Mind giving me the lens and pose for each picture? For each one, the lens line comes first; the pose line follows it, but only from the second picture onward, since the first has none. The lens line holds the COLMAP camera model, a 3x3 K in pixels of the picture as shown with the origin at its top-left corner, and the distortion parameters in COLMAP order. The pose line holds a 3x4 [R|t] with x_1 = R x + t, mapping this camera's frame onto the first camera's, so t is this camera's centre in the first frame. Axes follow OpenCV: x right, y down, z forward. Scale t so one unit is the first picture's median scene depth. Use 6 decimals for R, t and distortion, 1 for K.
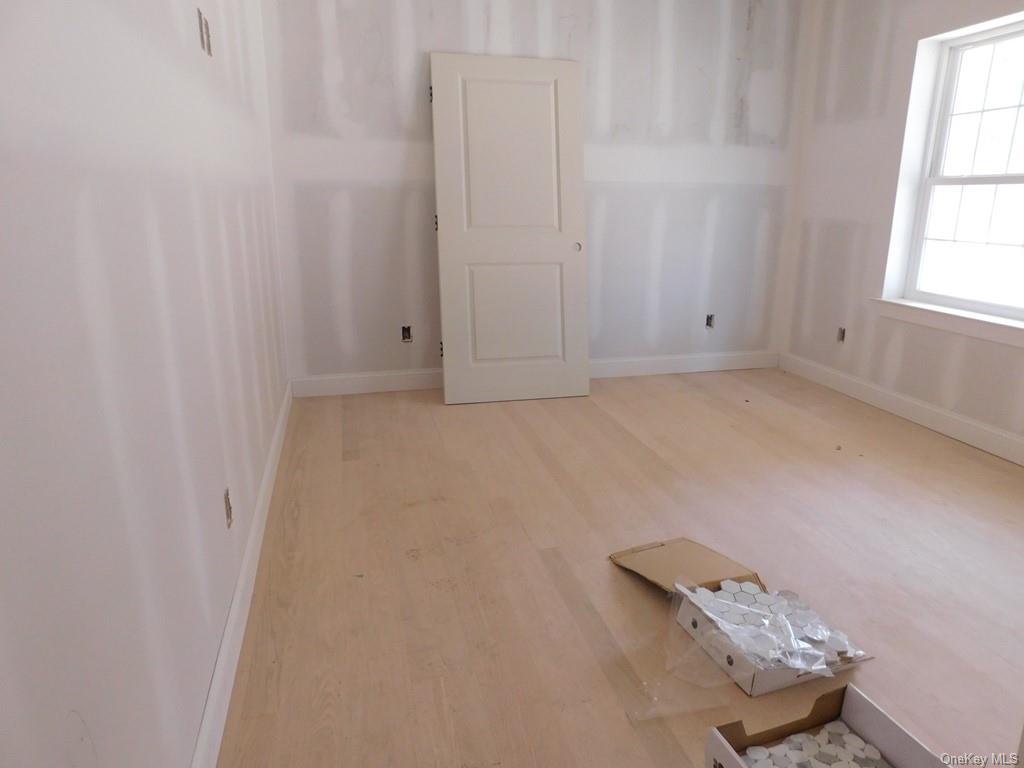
lens RADIAL K [[664.5, 0, 512.0], [0, 664.5, 384.0], [0, 0, 1]] dist [-0.005625, 0.002512]
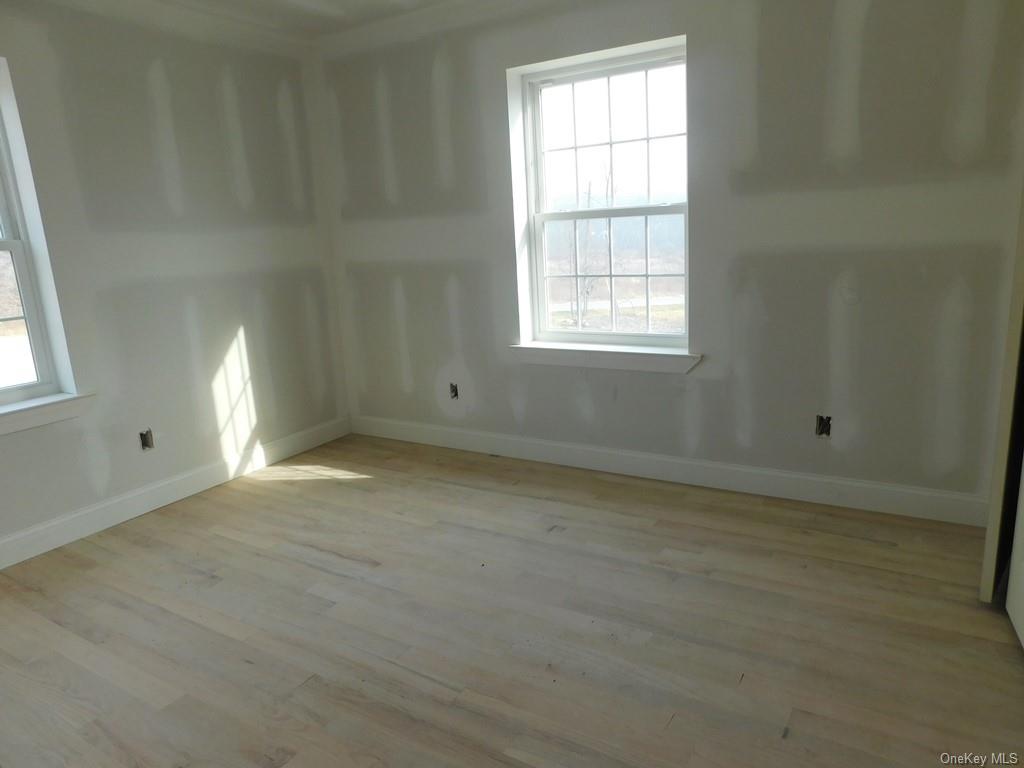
lens RADIAL K [[664.5, 0, 512.0], [0, 664.5, 384.0], [0, 0, 1]] dist [-0.005625, 0.002512]
pose [[0.696142, -0.192251, 0.691683, -0.110443], [0.245661, 0.969103, 0.022114, -0.112125], [-0.674564, 0.154525, 0.721862, 0.394131]]
